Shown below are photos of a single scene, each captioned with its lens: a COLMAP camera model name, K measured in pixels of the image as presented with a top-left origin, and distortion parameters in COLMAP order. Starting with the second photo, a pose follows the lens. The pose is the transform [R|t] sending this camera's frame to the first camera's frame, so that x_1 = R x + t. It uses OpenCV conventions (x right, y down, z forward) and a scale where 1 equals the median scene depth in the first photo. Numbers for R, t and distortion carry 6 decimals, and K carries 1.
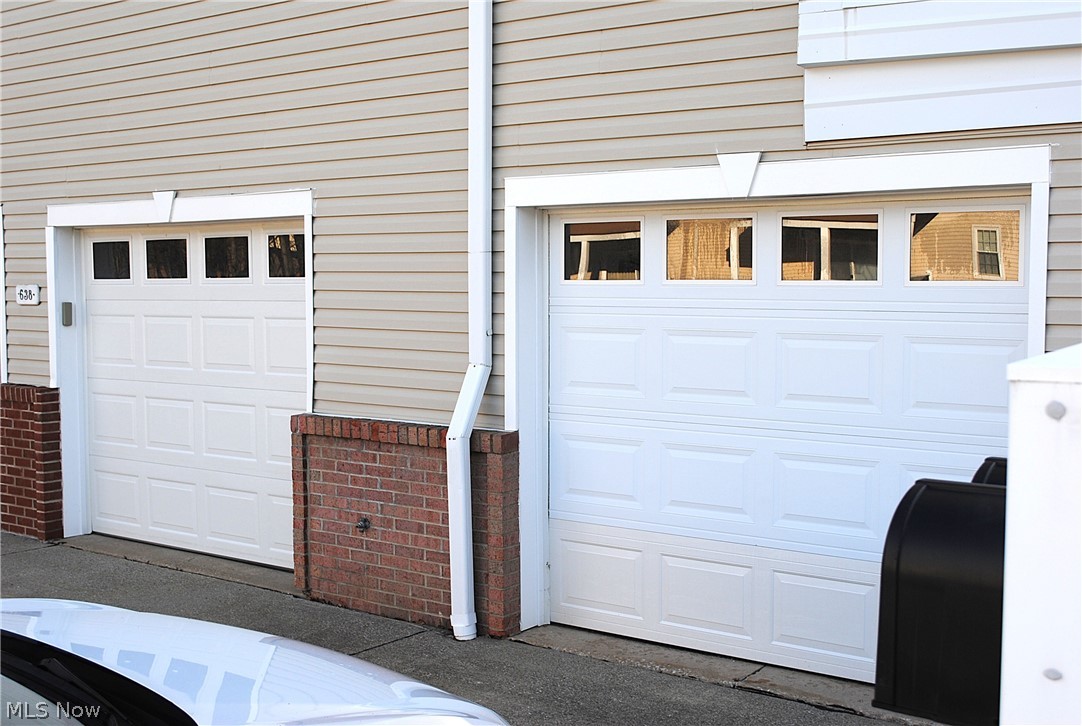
lens RADIAL K [[951.1, 0, 541.2], [0, 951.1, 343.2], [0, 0, 1]] dist [-0.009338, -0.003610]
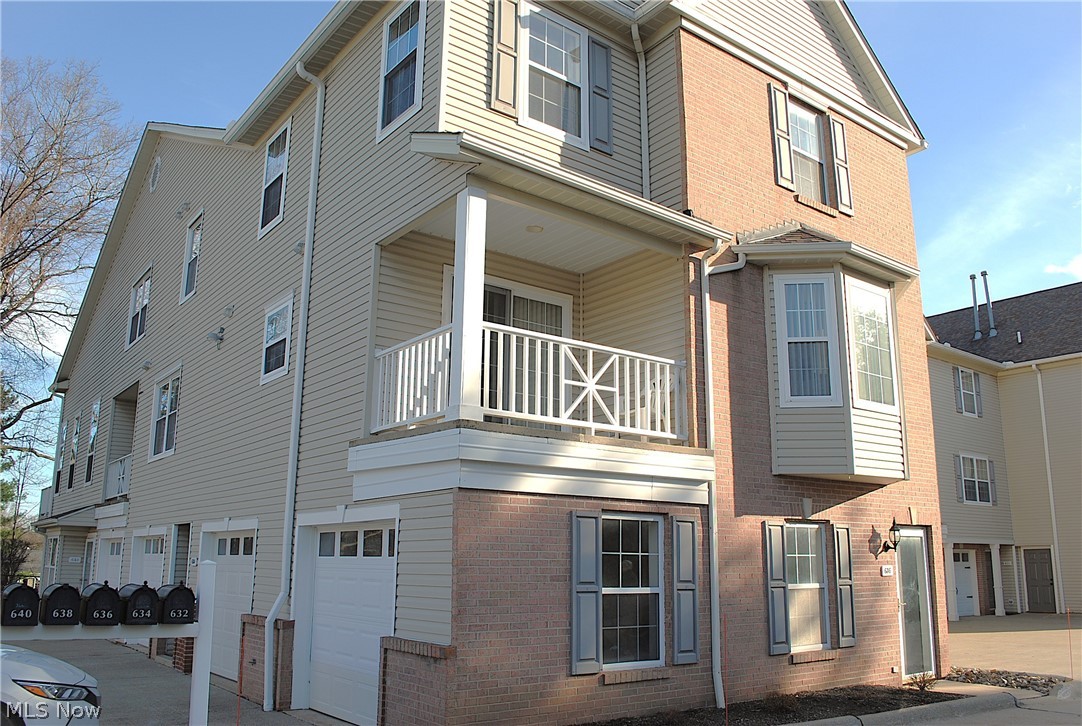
lens RADIAL K [[868.2, 0, 545.6], [0, 868.2, 366.9], [0, 0, 1]] dist [-0.075566, 0.004508]
pose [[0.916410, -0.090269, -0.389928, 1.242663], [-0.021275, 0.961870, -0.272678, 0.046099], [0.399674, 0.258180, 0.879547, -0.683843]]
